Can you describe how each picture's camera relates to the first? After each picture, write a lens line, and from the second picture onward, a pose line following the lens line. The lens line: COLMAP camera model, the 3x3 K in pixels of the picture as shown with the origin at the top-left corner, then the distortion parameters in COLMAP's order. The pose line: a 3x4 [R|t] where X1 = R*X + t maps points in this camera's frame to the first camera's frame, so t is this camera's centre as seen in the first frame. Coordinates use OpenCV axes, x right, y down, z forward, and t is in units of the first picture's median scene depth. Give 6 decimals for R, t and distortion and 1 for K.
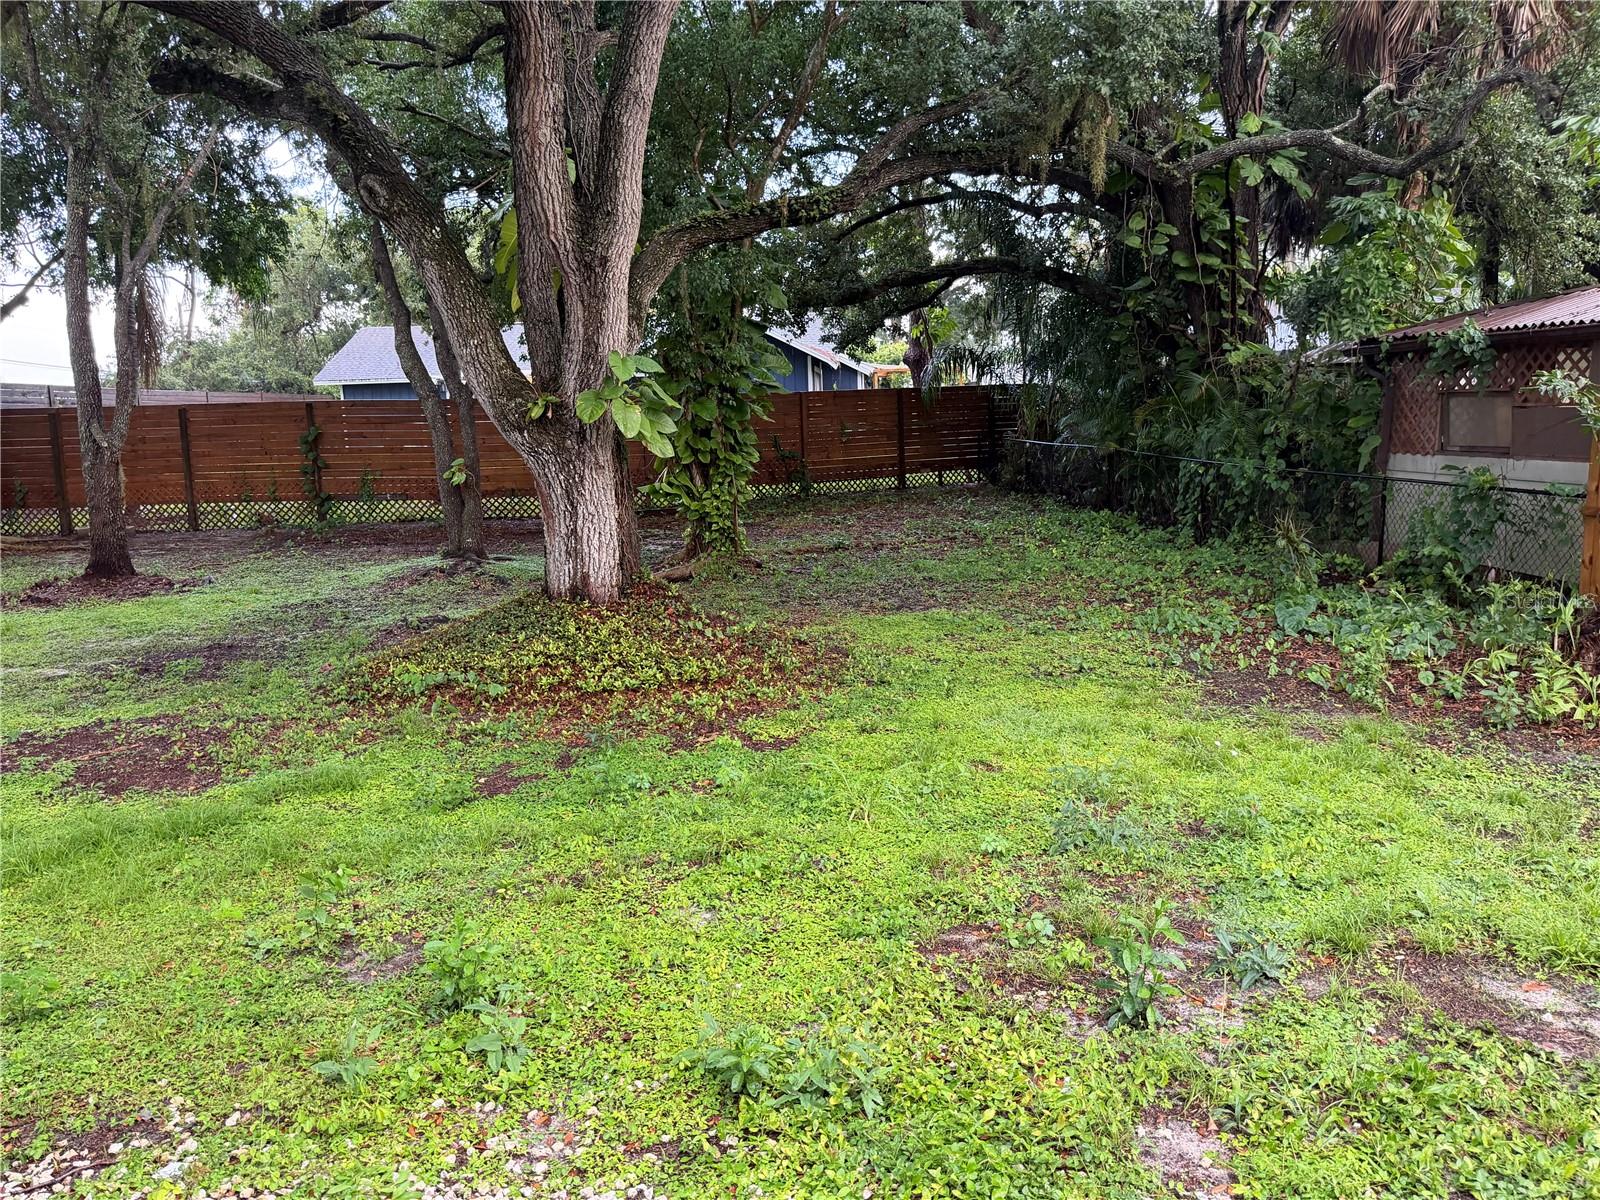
lens RADIAL K [[1132.2, 0, 817.5], [0, 1132.2, 603.5], [0, 0, 1]] dist [0.063708, -0.091083]
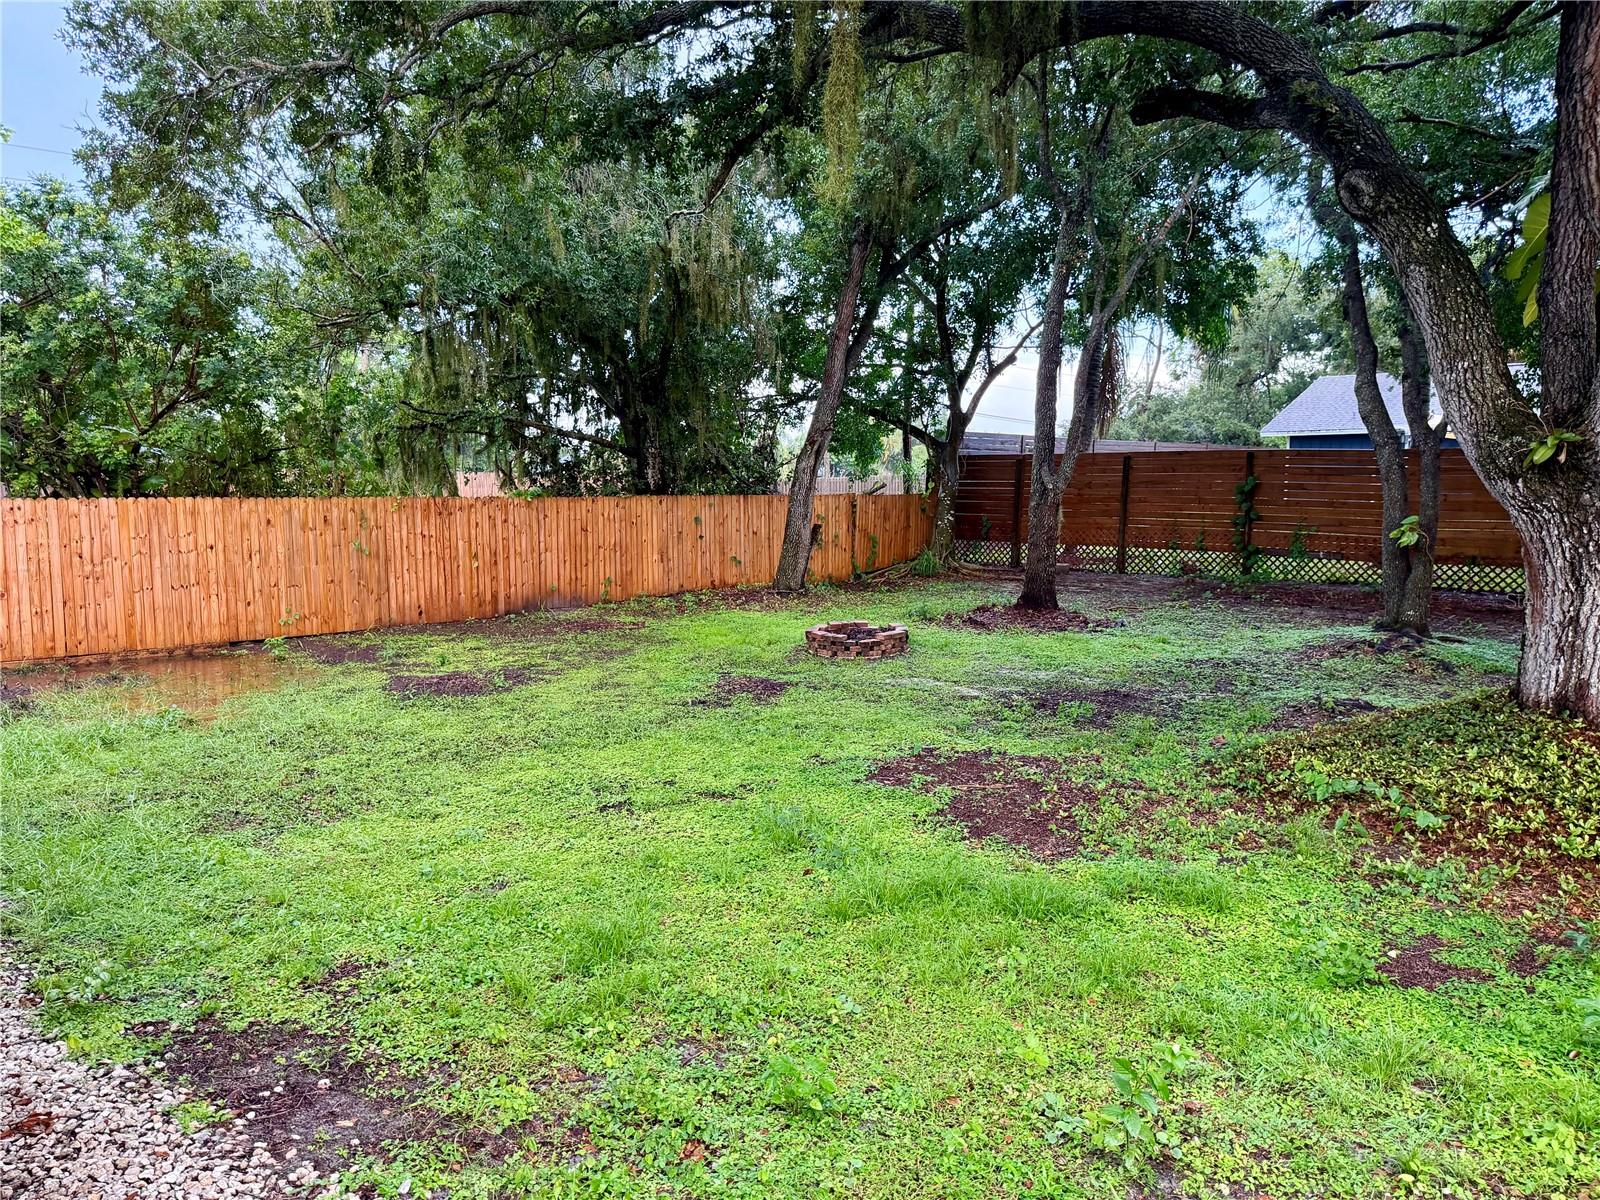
lens RADIAL K [[1132.2, 0, 770.5], [0, 1132.2, 601.4], [0, 0, 1]] dist [0.063708, -0.091083]
pose [[0.688617, 0.108276, -0.716996, -0.052457], [-0.143011, 0.989647, 0.012099, -0.013310], [0.710883, 0.094207, 0.696972, 0.144065]]
